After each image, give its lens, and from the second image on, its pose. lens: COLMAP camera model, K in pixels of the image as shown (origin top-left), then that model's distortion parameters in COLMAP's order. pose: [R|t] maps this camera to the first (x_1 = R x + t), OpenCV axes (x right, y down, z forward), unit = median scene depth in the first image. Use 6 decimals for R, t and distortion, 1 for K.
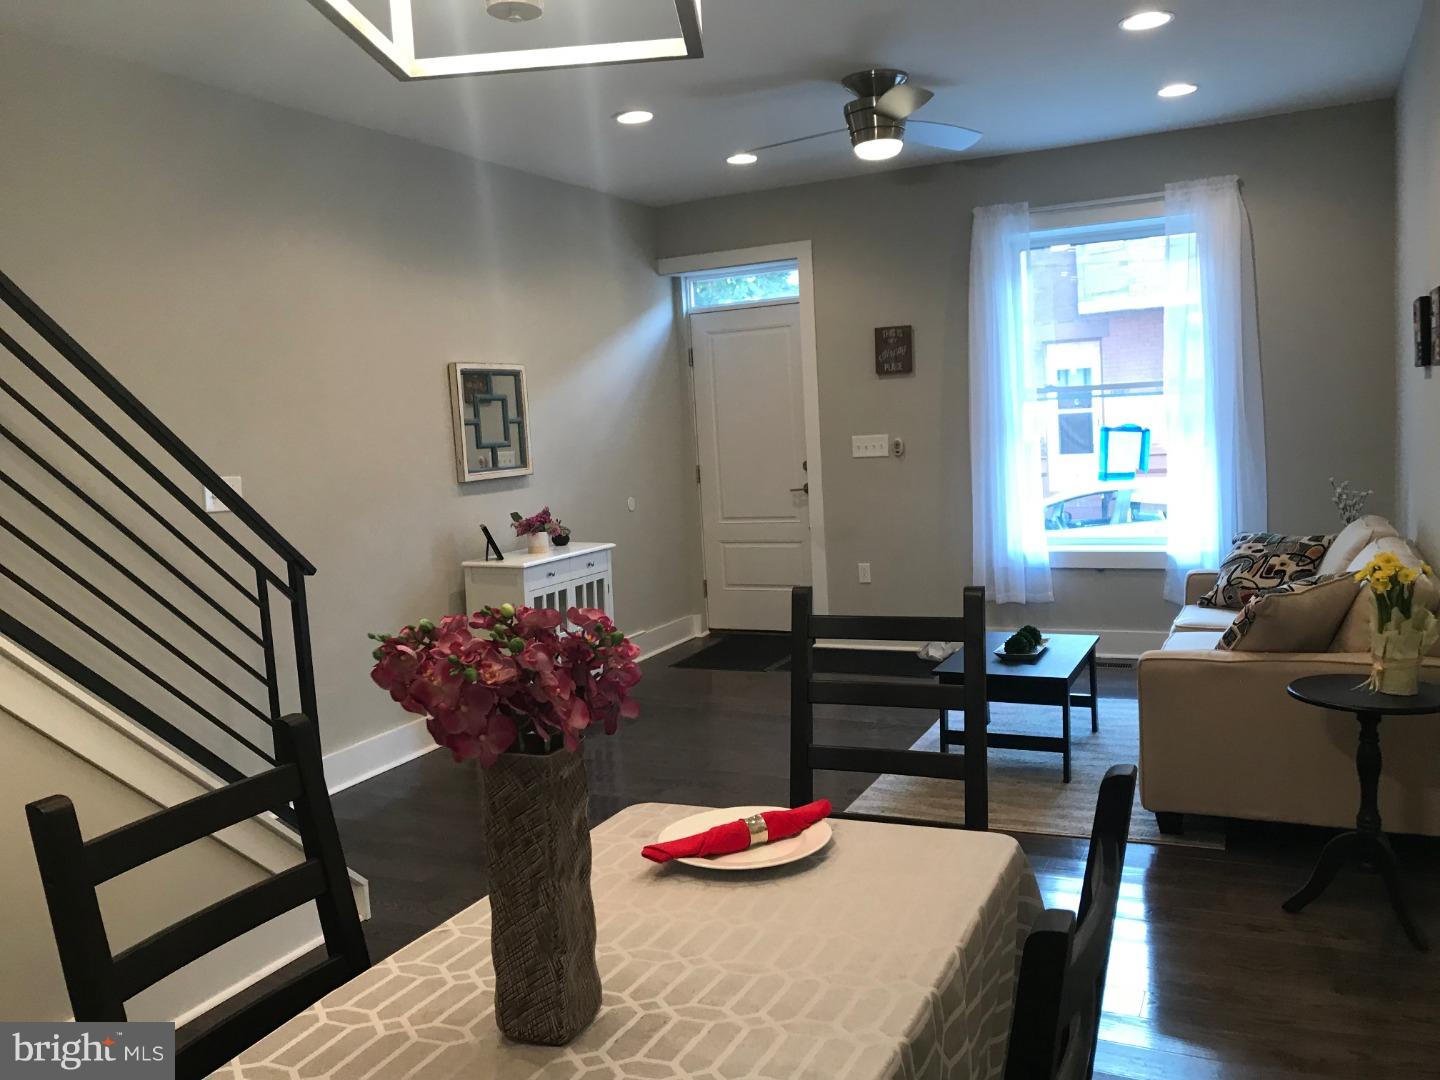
lens RADIAL K [[1182.5, 0, 719.8], [0, 1182.5, 525.7], [0, 0, 1]] dist [0.051980, -0.097713]
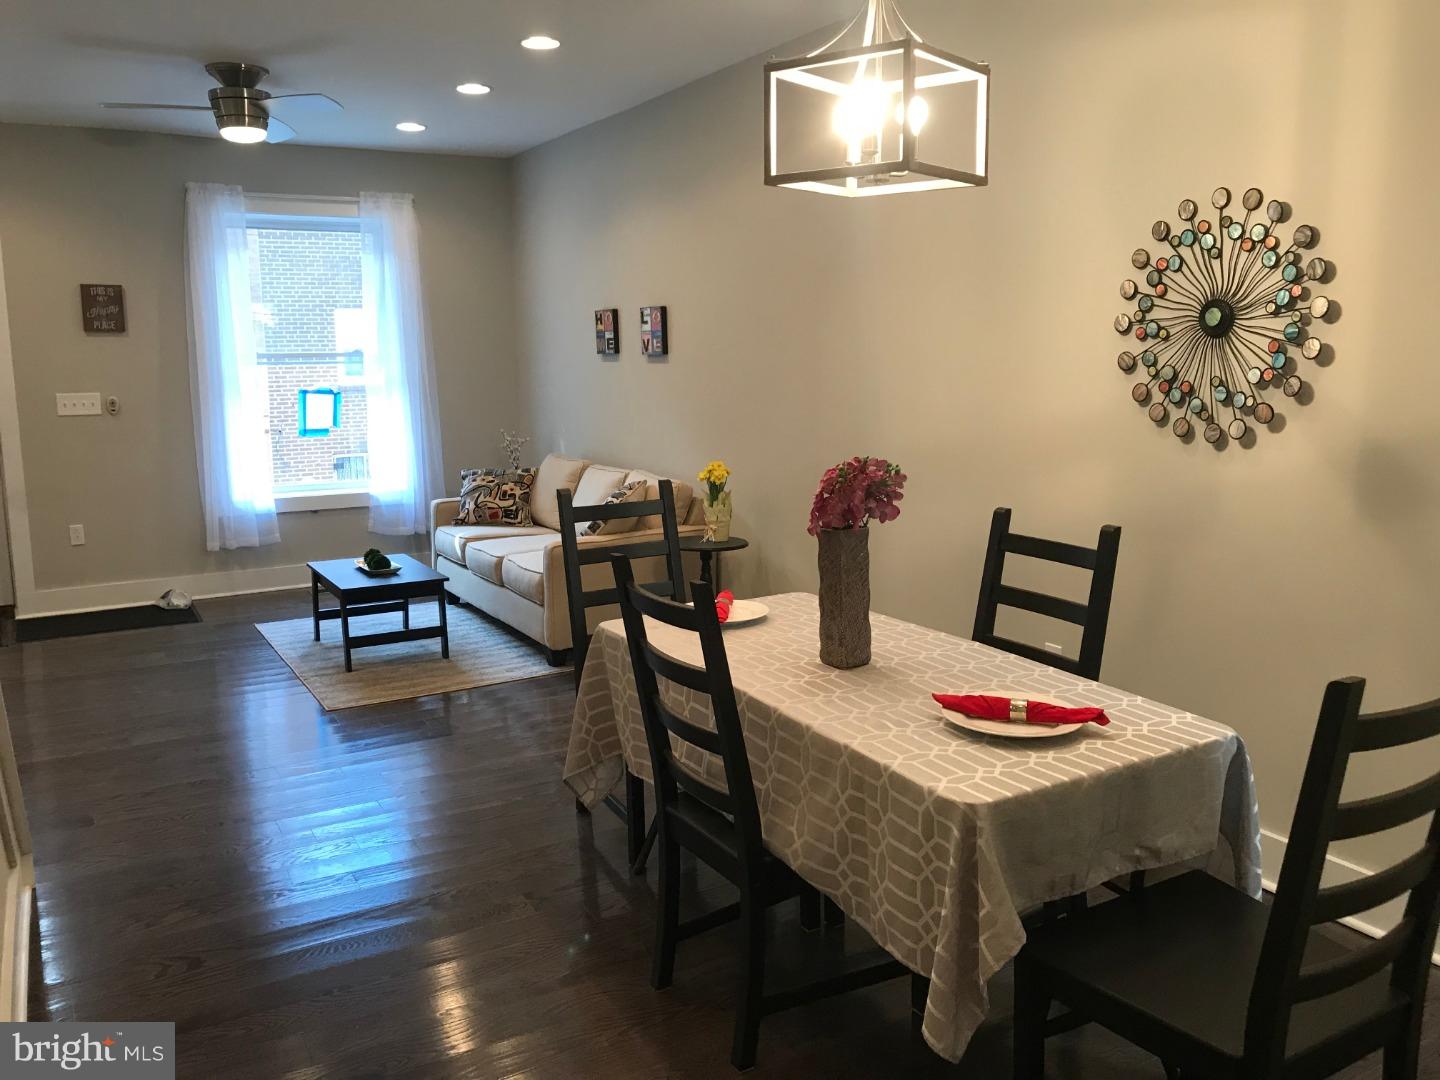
lens RADIAL K [[1182.5, 0, 719.8], [0, 1182.5, 525.7], [0, 0, 1]] dist [0.051980, -0.097713]
pose [[0.574198, -0.074248, 0.815343, -0.430273], [0.054974, 0.997128, 0.052086, 0.012750], [-0.816869, 0.014915, 0.576631, -0.005248]]
